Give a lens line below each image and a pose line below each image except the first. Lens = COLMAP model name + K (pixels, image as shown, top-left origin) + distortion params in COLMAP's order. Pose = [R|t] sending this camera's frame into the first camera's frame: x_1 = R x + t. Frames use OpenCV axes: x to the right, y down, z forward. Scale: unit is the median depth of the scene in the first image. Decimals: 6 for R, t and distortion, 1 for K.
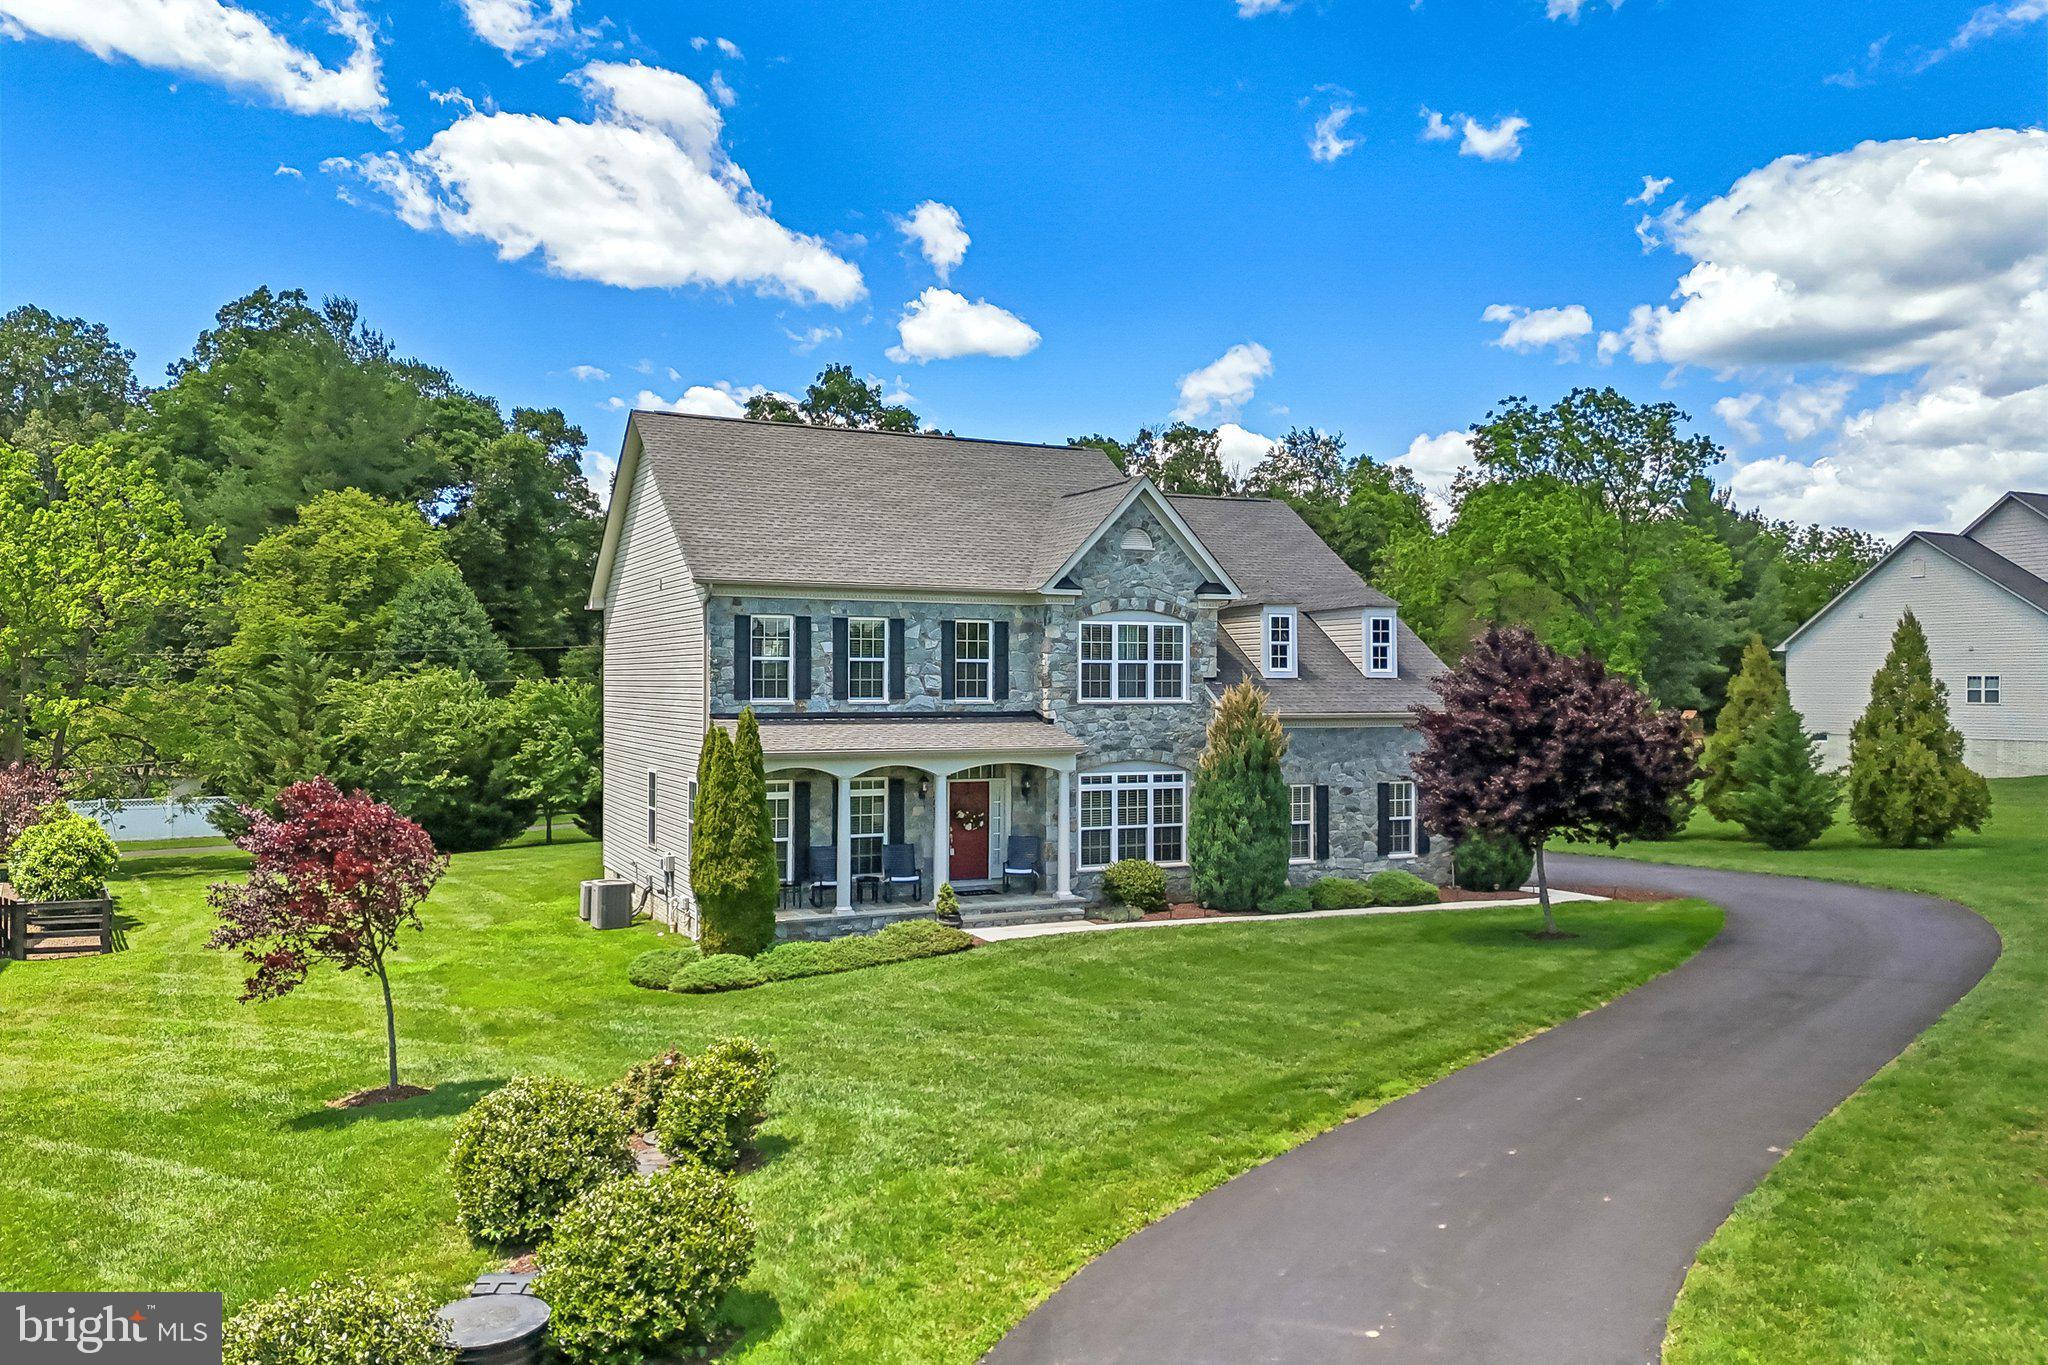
lens RADIAL K [[1519.6, 0, 1024.0], [0, 1519.6, 682.5], [0, 0, 1]] dist [0.099014, -0.098612]
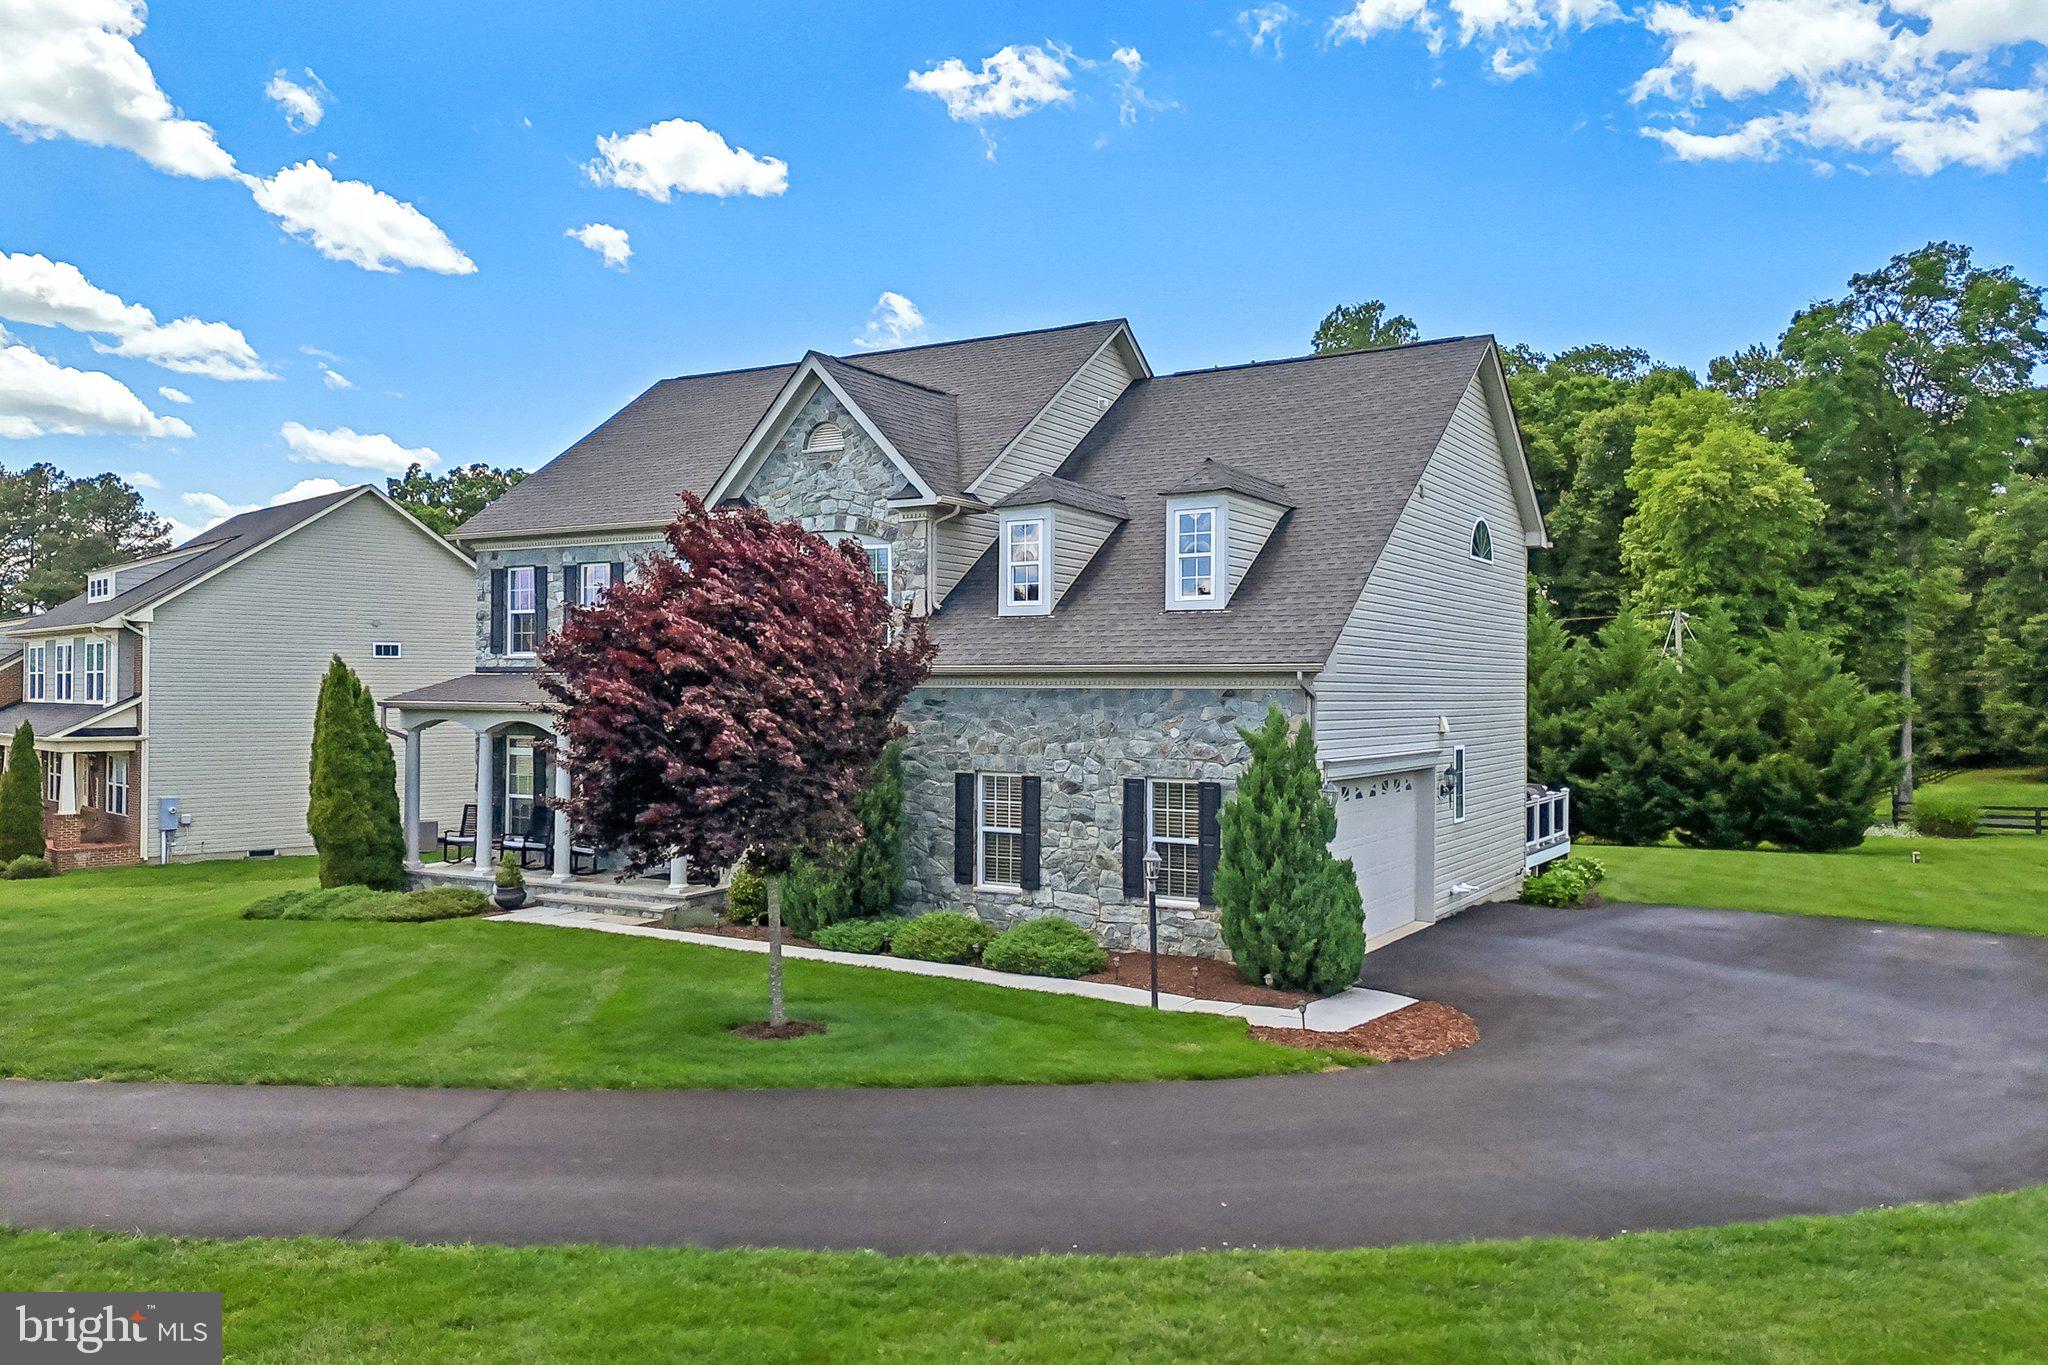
lens RADIAL K [[1527.9, 0, 1018.3], [0, 1527.9, 701.8], [0, 0, 1]] dist [0.101019, -0.094174]
pose [[0.547916, 0.005594, -0.836515, 0.761940], [-0.003658, 0.999984, 0.004291, 0.033650], [0.836525, 0.000709, 0.547928, 0.657154]]
